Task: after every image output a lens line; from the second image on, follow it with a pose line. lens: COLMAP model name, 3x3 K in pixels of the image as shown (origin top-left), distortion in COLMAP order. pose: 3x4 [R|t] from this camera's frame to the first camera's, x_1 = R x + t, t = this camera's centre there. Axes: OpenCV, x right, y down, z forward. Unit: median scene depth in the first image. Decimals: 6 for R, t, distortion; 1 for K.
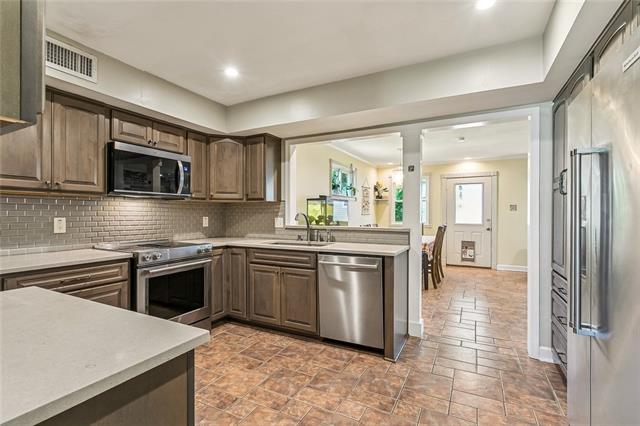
lens RADIAL K [[300.5, 0, 320.0], [0, 300.5, 213.0], [0, 0, 1]] dist [-0.001901, 0.000106]
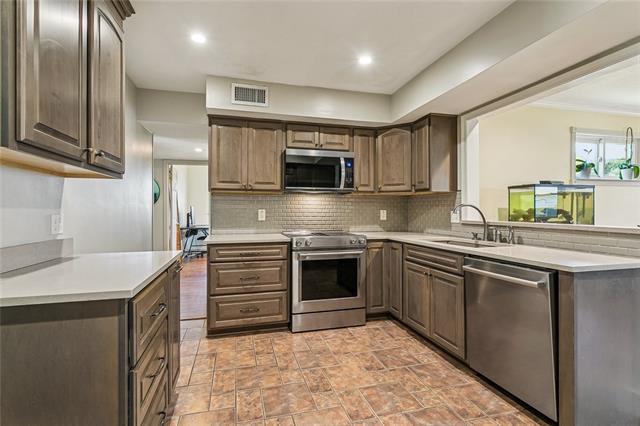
lens RADIAL K [[307.6, 0, 319.8], [0, 307.6, 208.9], [0, 0, 1]] dist [0.000525, 0.000413]
pose [[0.679201, -0.005233, -0.733934, 0.291943], [0.002473, 0.999985, -0.004842, 0.016355], [0.733948, 0.001473, 0.679204, 0.183721]]
